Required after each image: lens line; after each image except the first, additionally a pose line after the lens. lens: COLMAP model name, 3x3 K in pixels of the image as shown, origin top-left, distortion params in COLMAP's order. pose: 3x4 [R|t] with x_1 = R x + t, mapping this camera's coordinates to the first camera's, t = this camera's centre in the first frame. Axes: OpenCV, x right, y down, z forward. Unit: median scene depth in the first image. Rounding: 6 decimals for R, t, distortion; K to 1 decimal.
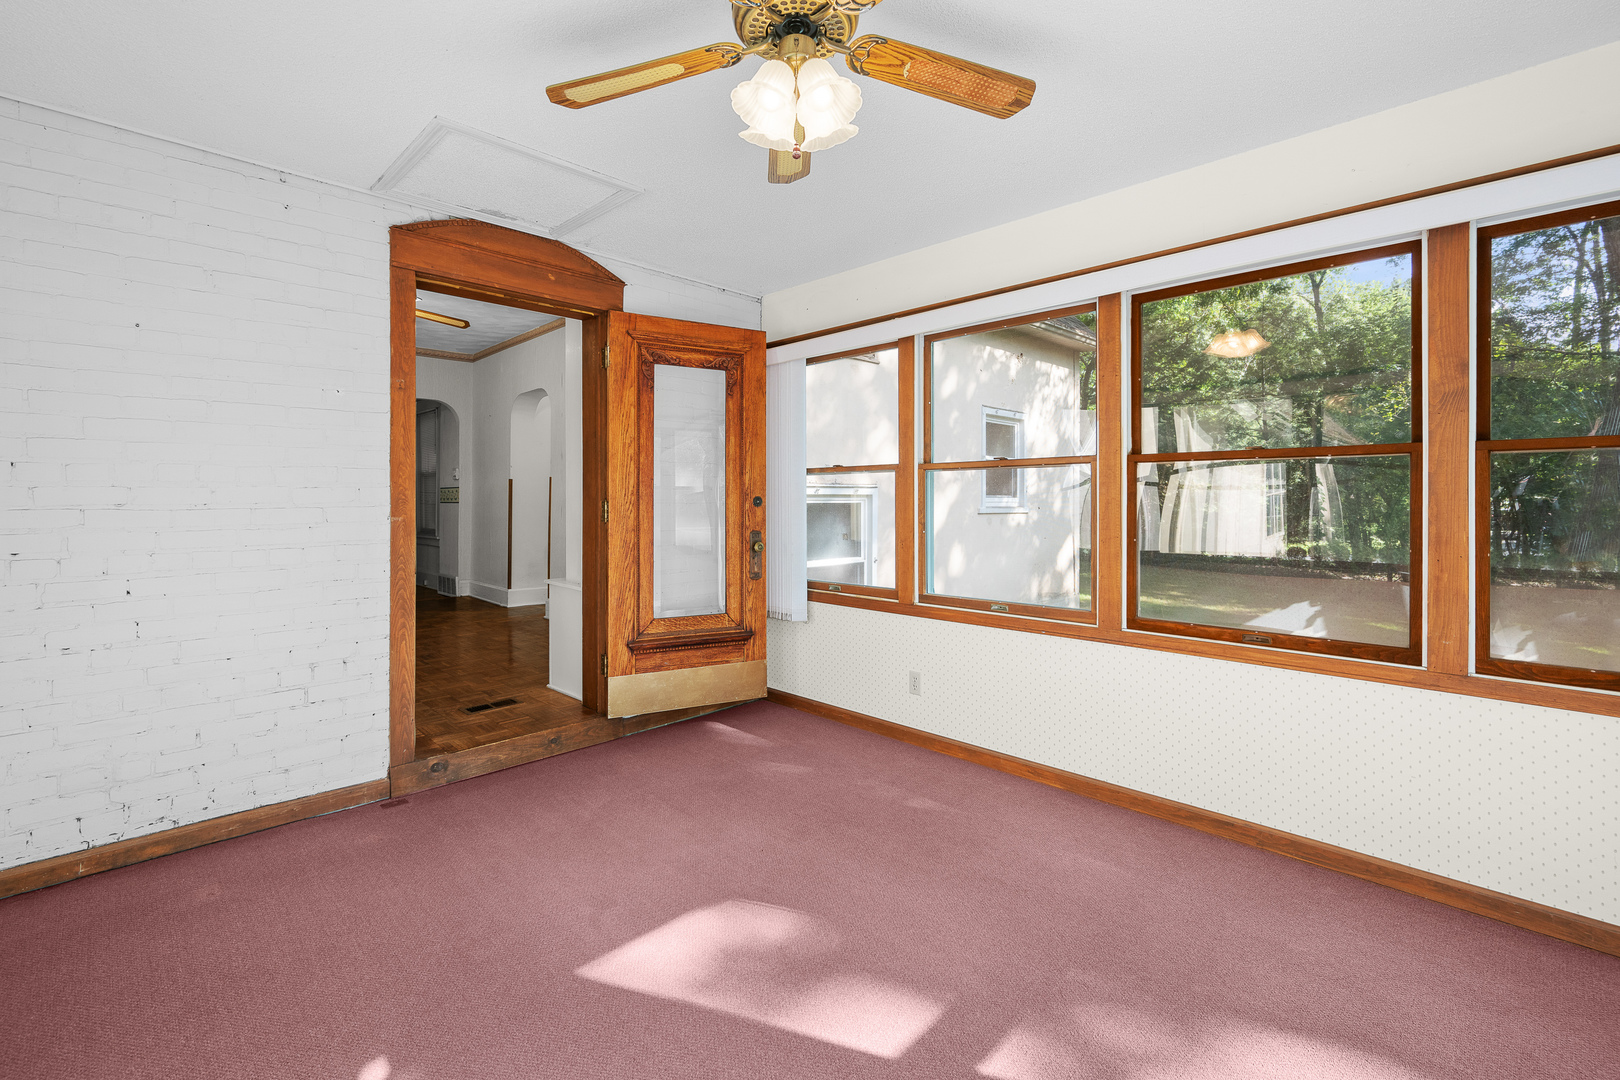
lens RADIAL K [[711.1, 0, 804.2], [0, 711.1, 509.2], [0, 0, 1]] dist [0.001356, -0.000181]
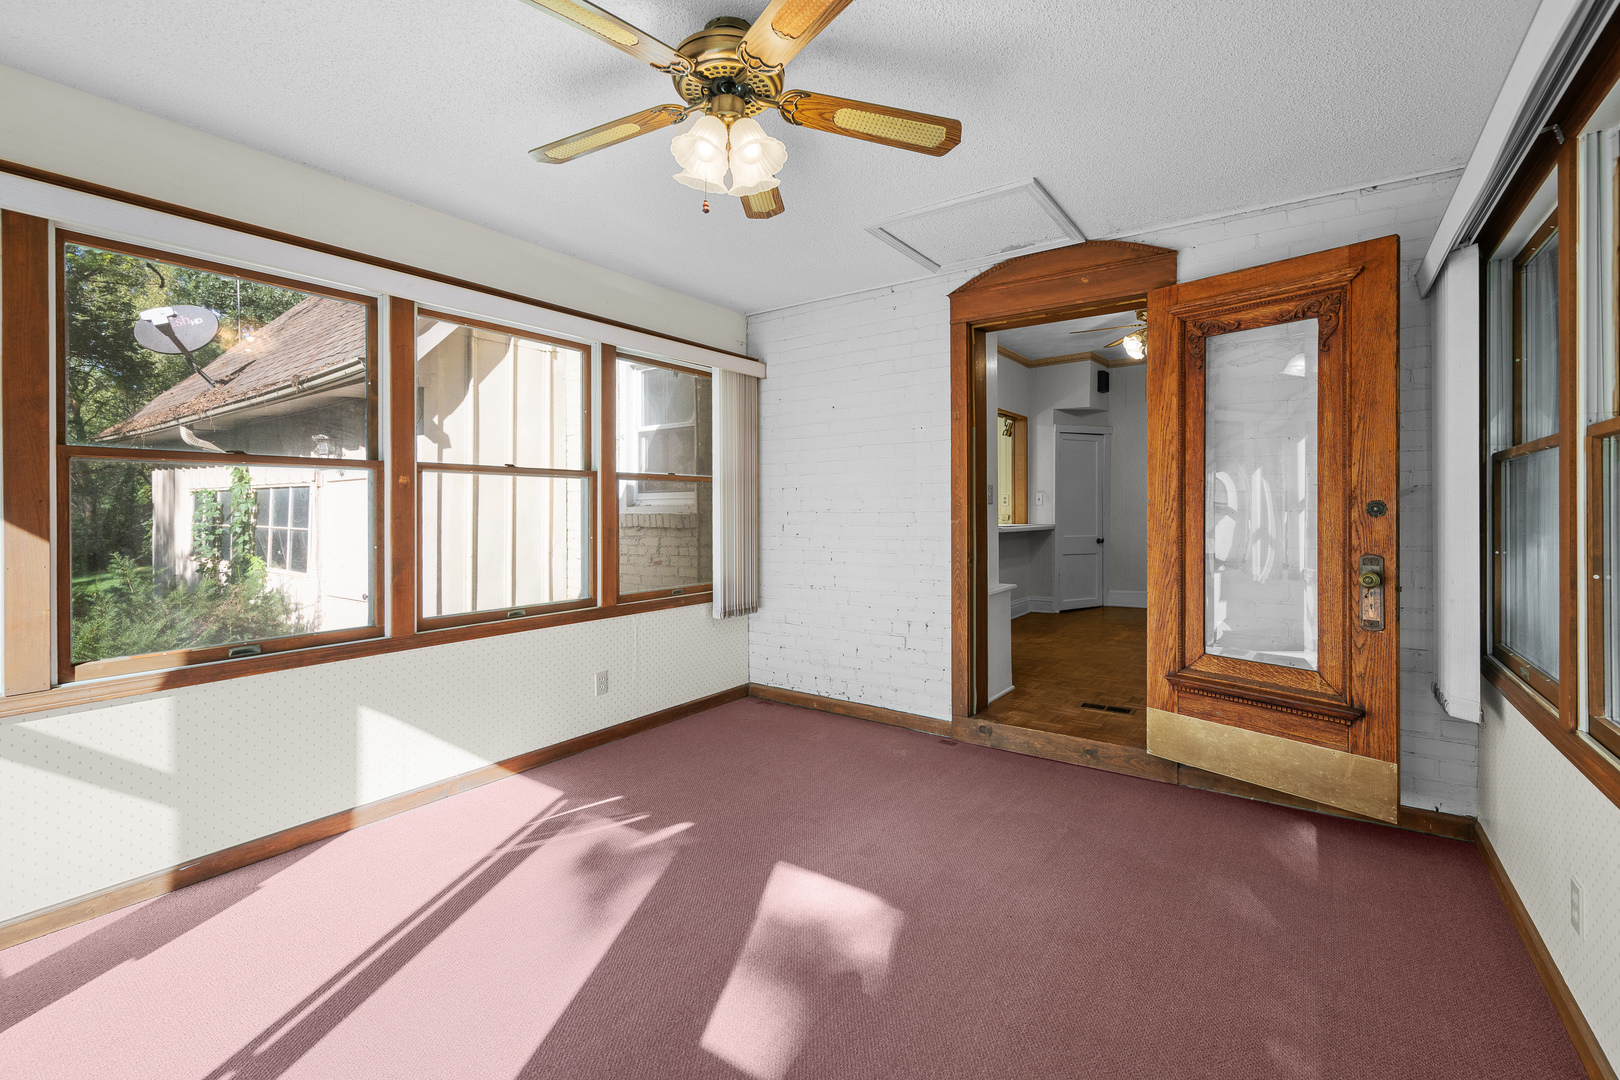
lens RADIAL K [[711.1, 0, 804.2], [0, 711.1, 509.2], [0, 0, 1]] dist [0.001356, -0.000181]
pose [[0.159757, 0.005187, -0.987143, 0.521945], [-0.008908, 0.999953, 0.003813, -0.008623], [0.987116, 0.008184, 0.159796, 0.430123]]
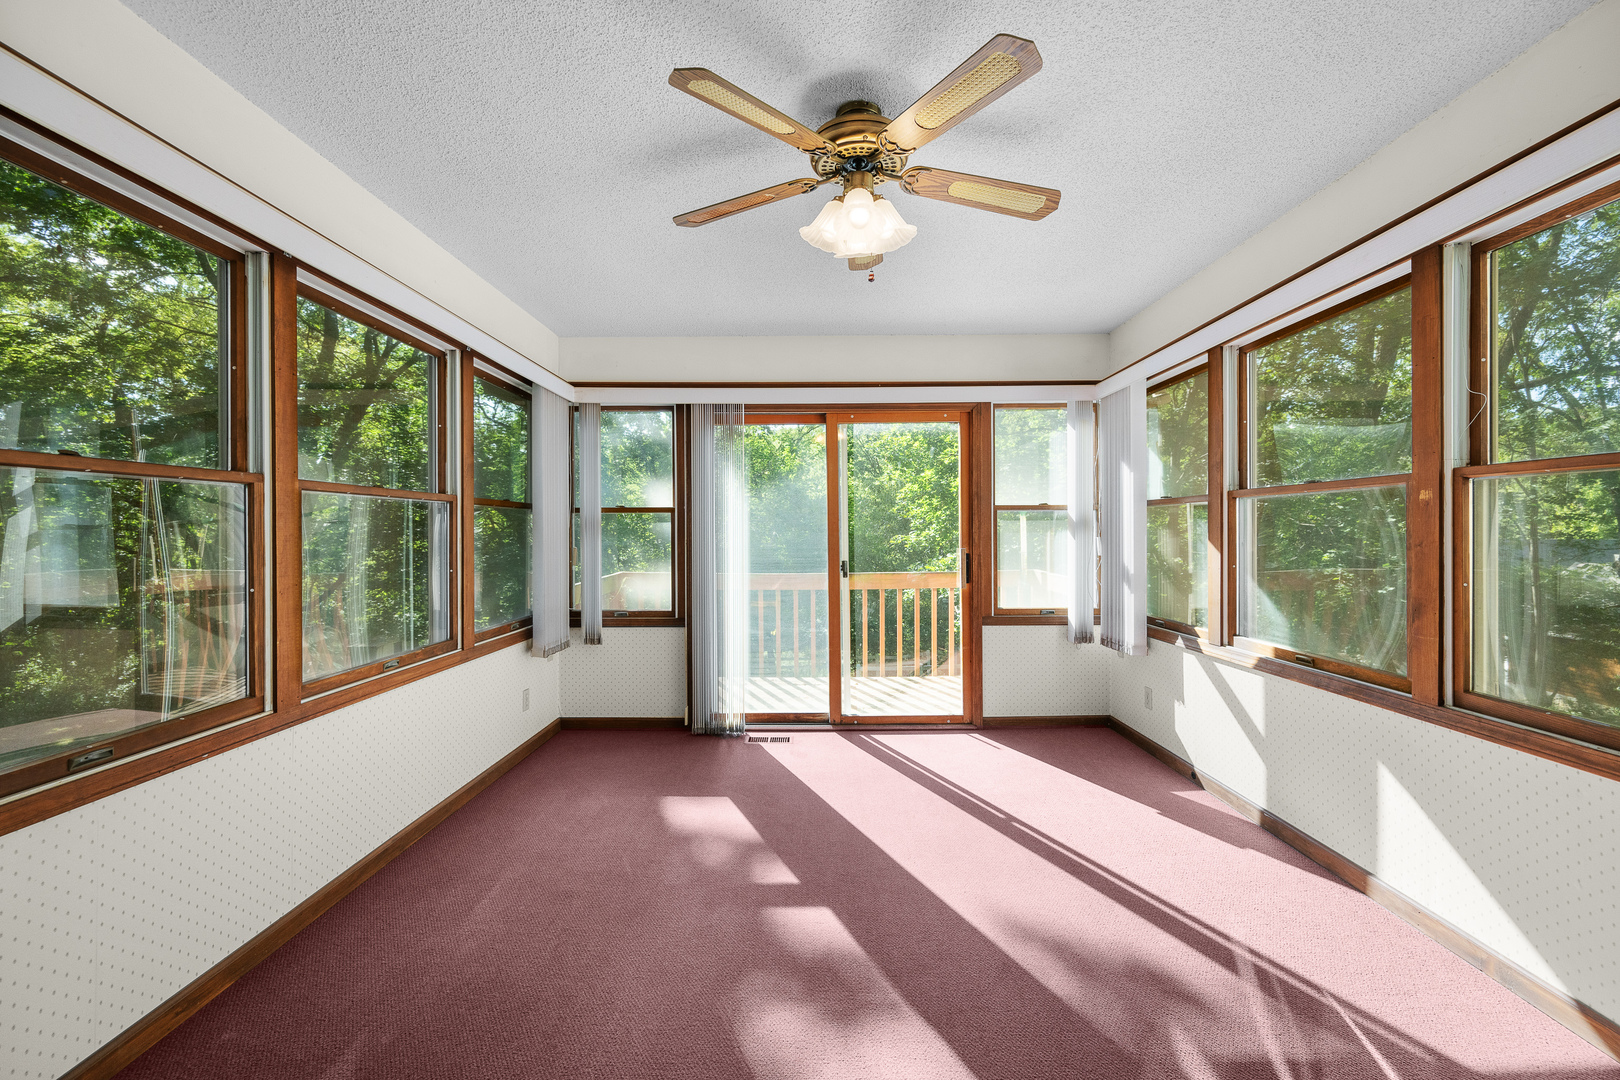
lens RADIAL K [[640.3, 0, 811.5], [0, 640.3, 533.4], [0, 0, 1]] dist [0.000012, 0.000050]
pose [[-0.706367, -0.000406, 0.707845, -0.358883], [0.011891, 0.999852, 0.012439, -0.015352], [-0.707746, 0.017204, -0.706258, 0.869160]]
